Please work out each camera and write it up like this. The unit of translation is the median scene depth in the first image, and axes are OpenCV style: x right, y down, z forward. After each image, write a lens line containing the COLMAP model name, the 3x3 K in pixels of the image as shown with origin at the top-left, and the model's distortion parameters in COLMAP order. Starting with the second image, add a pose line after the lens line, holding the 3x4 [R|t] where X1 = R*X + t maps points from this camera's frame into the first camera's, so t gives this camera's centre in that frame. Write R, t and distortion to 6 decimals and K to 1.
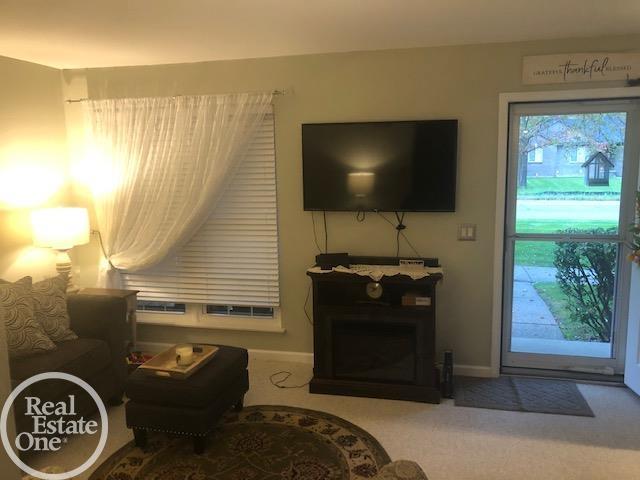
lens RADIAL K [[520.9, 0, 317.5], [0, 520.9, 237.9], [0, 0, 1]] dist [0.058349, -0.100195]
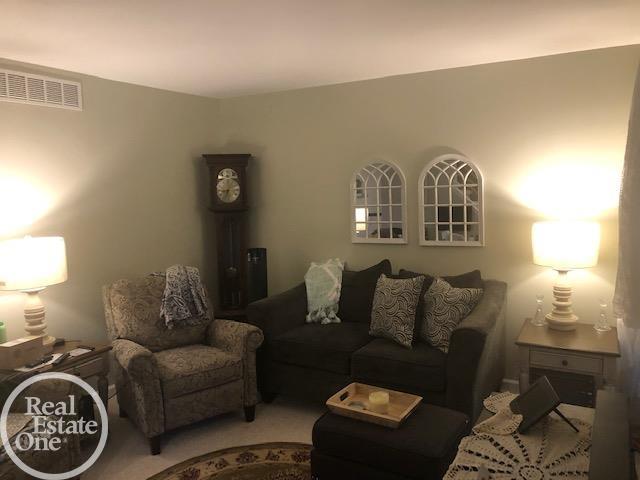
lens RADIAL K [[520.9, 0, 317.5], [0, 520.9, 237.9], [0, 0, 1]] dist [0.058349, -0.100195]
pose [[-0.299070, 0.127345, -0.945696, 0.432080], [-0.100224, 0.981382, 0.163846, -0.132320], [0.948953, 0.143783, -0.280739, 0.883182]]
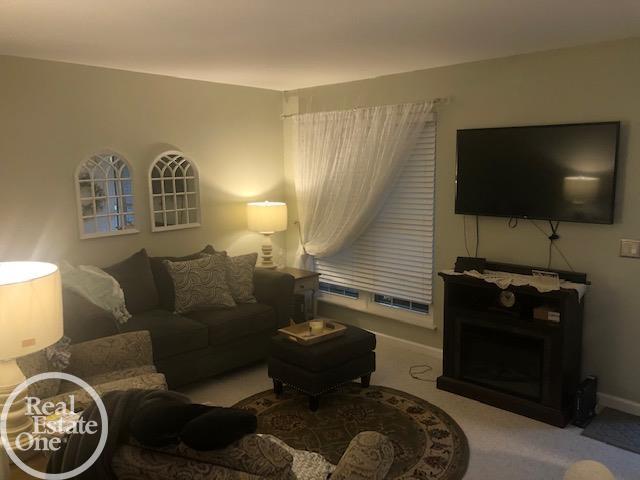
lens RADIAL K [[520.9, 0, 317.5], [0, 520.9, 237.9], [0, 0, 1]] dist [0.058349, -0.100195]
pose [[0.858772, 0.078019, -0.506383, 0.267381], [-0.078385, 0.996710, 0.020631, -0.005068], [0.506326, 0.021976, 0.862062, -0.026811]]
